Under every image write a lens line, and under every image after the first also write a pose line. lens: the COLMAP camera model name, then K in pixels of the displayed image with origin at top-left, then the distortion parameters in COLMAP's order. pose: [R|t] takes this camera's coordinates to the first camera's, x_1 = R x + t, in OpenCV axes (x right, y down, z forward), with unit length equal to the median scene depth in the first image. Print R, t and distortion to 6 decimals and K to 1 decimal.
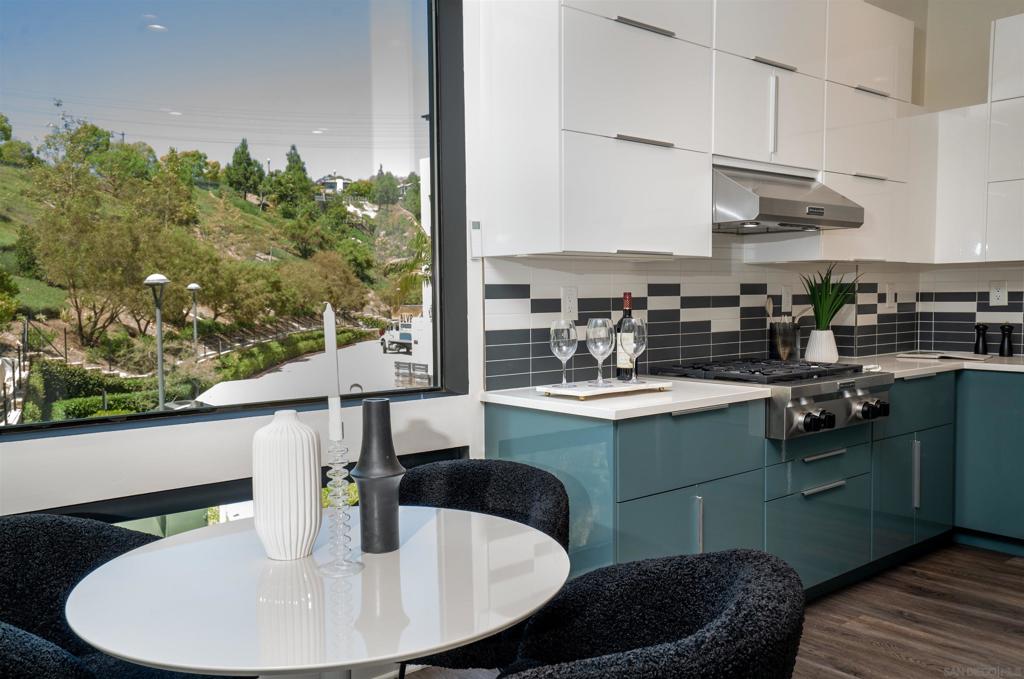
lens RADIAL K [[864.3, 0, 514.8], [0, 864.3, 338.5], [0, 0, 1]] dist [0.060953, 0.012110]
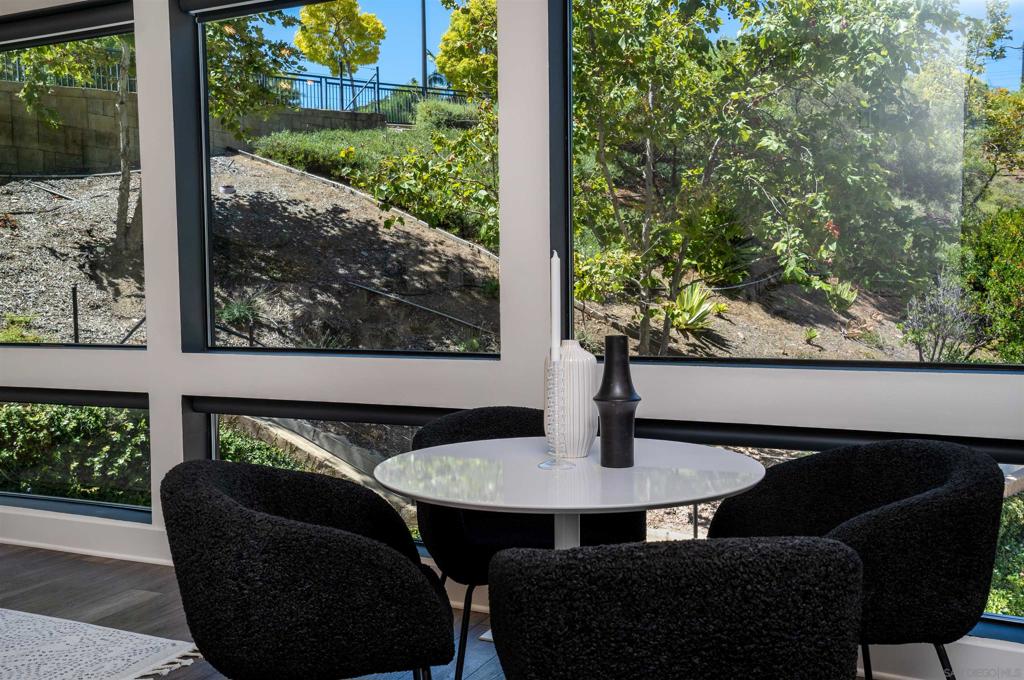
lens RADIAL K [[951.3, 0, 511.9], [0, 951.3, 347.0], [0, 0, 1]] dist [0.046779, 0.000000]
pose [[0.403684, 0.057668, -0.913079, 0.426241], [-0.045103, 0.998052, 0.043094, 0.017860], [0.913786, 0.023786, 0.405498, 0.169895]]
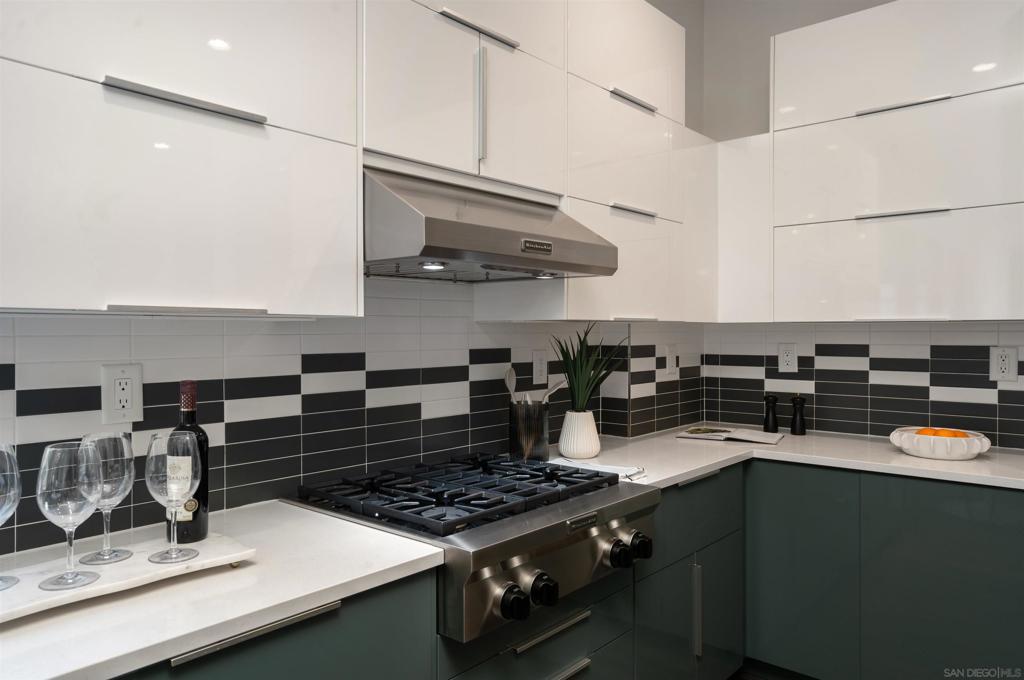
lens RADIAL K [[717.1, 0, 511.8], [0, 717.1, 330.6], [0, 0, 1]] dist [0.017227, -0.000590]
pose [[0.988926, 0.005684, 0.148303, 0.217912], [0.002441, 0.998508, -0.054546, -0.048561], [-0.148392, 0.054304, 0.987436, 0.422395]]
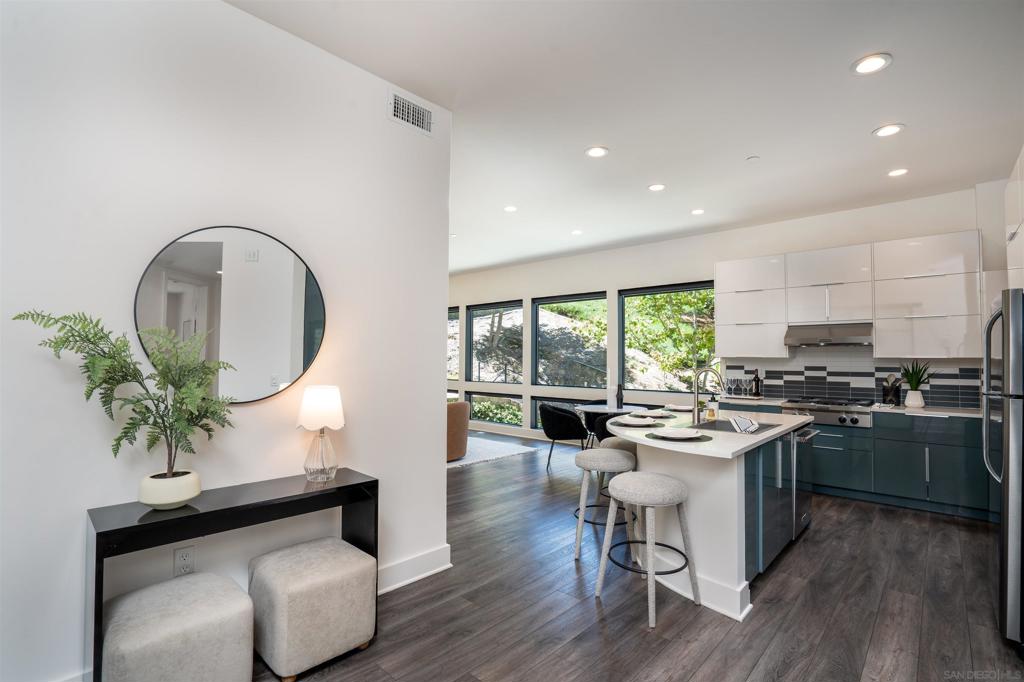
lens RADIAL K [[472.8, 0, 509.6], [0, 472.8, 339.6], [0, 0, 1]] dist [-0.036643, 0.003996]
pose [[0.112508, -0.030436, -0.993185, 1.422473], [-0.059491, 0.997531, -0.037309, -0.034683], [0.991868, 0.063283, 0.110420, -0.075124]]
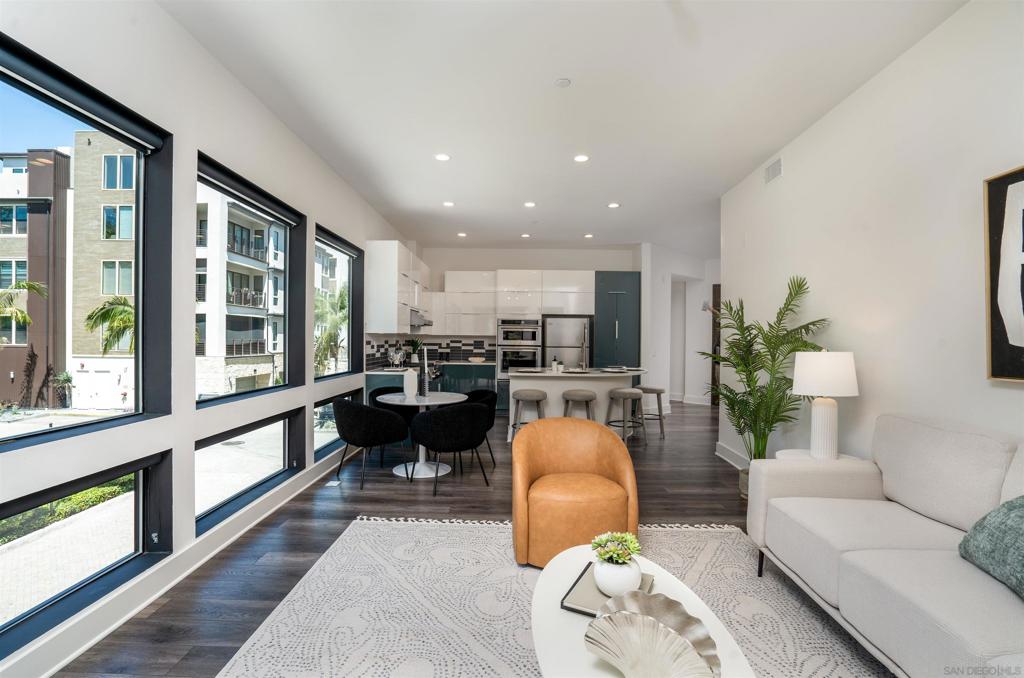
lens RADIAL K [[472.8, 0, 493.9], [0, 472.8, 342.1], [0, 0, 1]] dist [-0.036643, 0.003996]
pose [[0.679354, 0.009996, 0.733742, -0.865934], [0.022900, 0.999131, -0.034814, 0.016823], [-0.733453, 0.040454, 0.678535, -0.537797]]
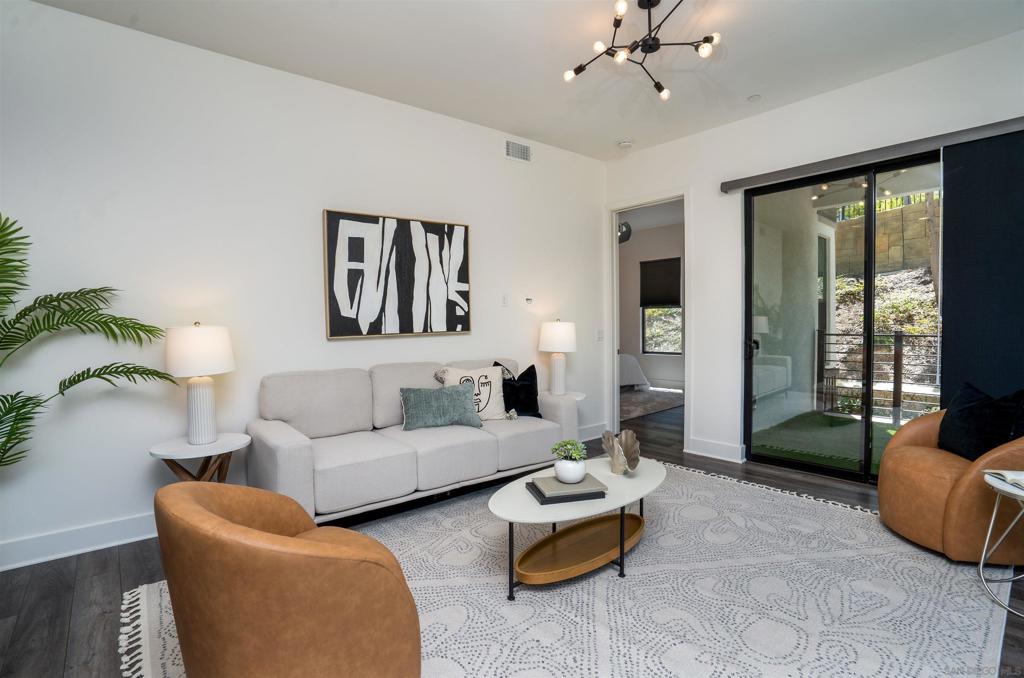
lens RADIAL K [[472.8, 0, 515.8], [0, 472.8, 340.4], [0, 0, 1]] dist [-0.036643, 0.003996]
pose [[-0.999720, 0.020194, -0.012362, -0.414350], [0.018947, 0.995414, 0.093764, -0.015602], [0.014199, 0.093504, -0.995518, 0.262254]]
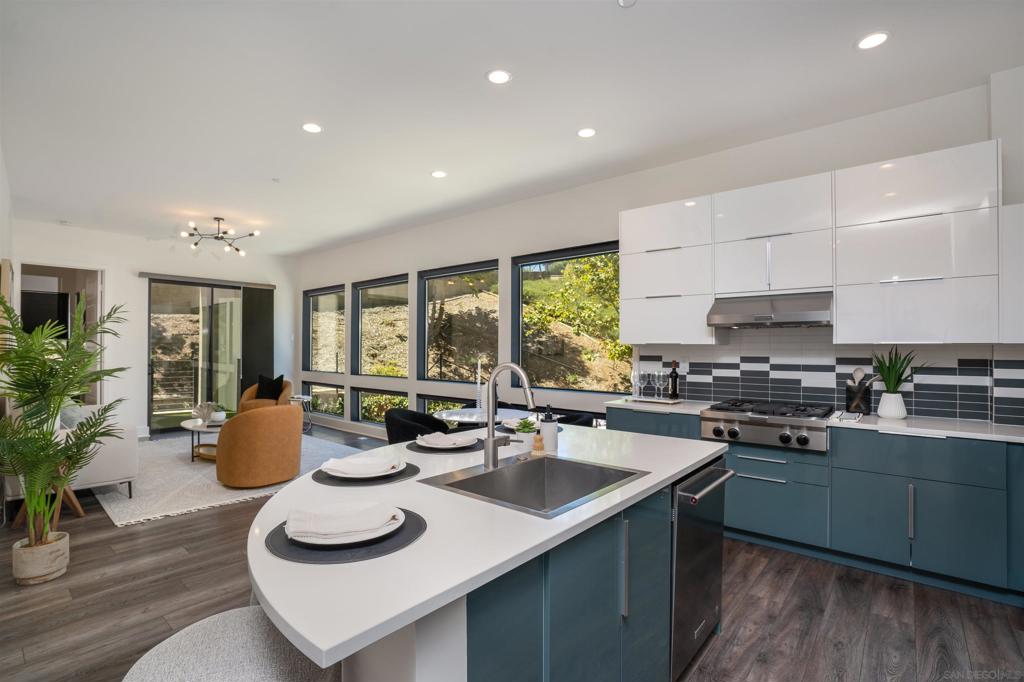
lens RADIAL K [[472.8, 0, 504.4], [0, 472.8, 341.0], [0, 0, 1]] dist [-0.036643, 0.003996]
pose [[0.150129, -0.005596, -0.988651, 1.049604], [-0.056963, 0.998274, -0.014301, -0.049860], [0.987024, 0.058464, 0.149551, 0.308902]]
